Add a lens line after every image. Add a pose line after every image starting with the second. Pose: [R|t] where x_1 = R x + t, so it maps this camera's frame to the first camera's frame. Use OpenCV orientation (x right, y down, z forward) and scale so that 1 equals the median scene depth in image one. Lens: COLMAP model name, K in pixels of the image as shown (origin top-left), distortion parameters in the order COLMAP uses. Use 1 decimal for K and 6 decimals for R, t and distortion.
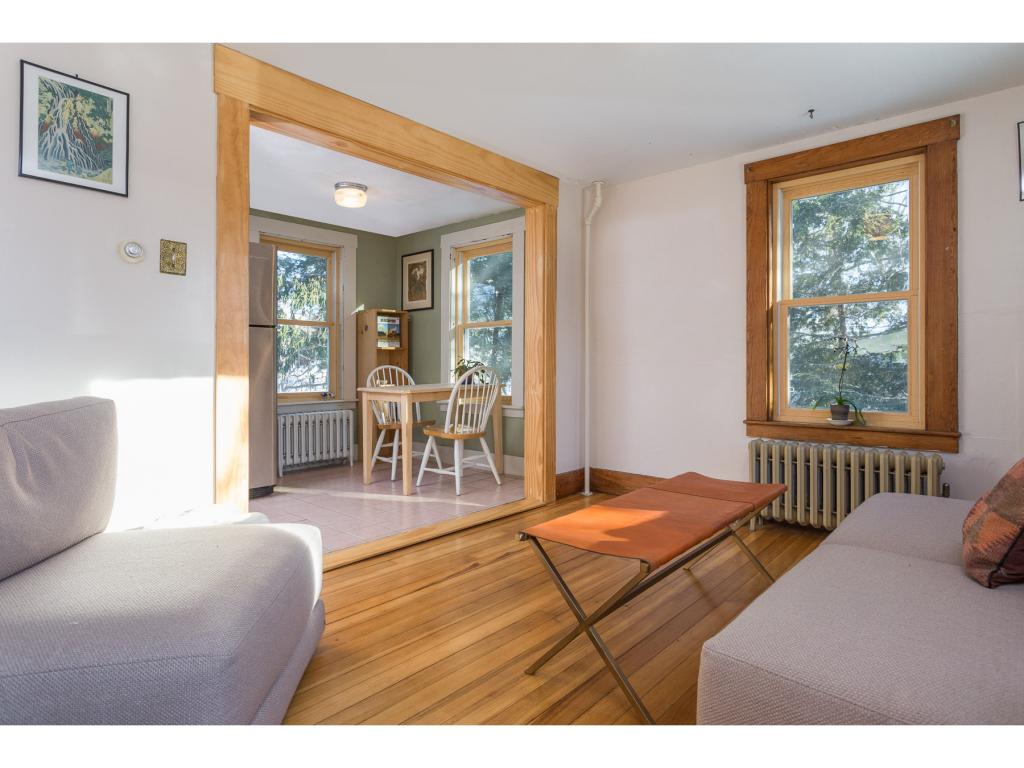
lens RADIAL K [[566.2, 0, 546.1], [0, 566.2, 364.1], [0, 0, 1]] dist [-0.000040, 0.000417]
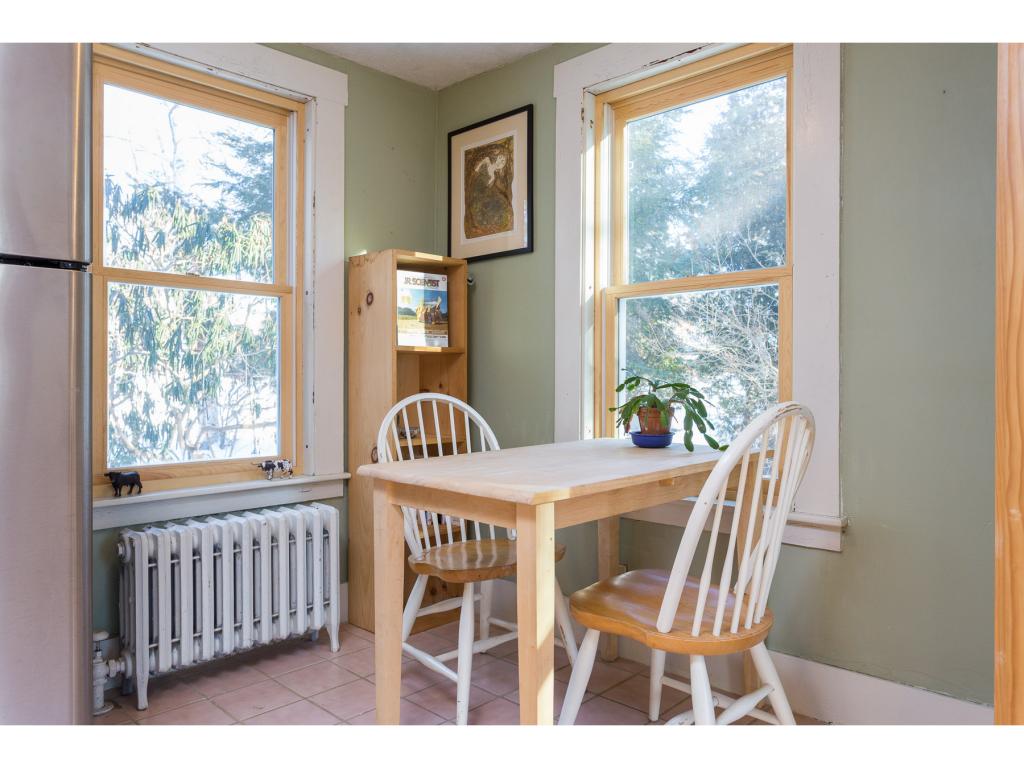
lens RADIAL K [[679.5, 0, 517.3], [0, 679.5, 381.3], [0, 0, 1]] dist [0.013239, -0.000406]
pose [[0.998886, 0.001861, -0.047160, -0.188044], [-0.001661, 0.999989, 0.004279, -0.007187], [0.047167, -0.004196, 0.998878, 0.516175]]
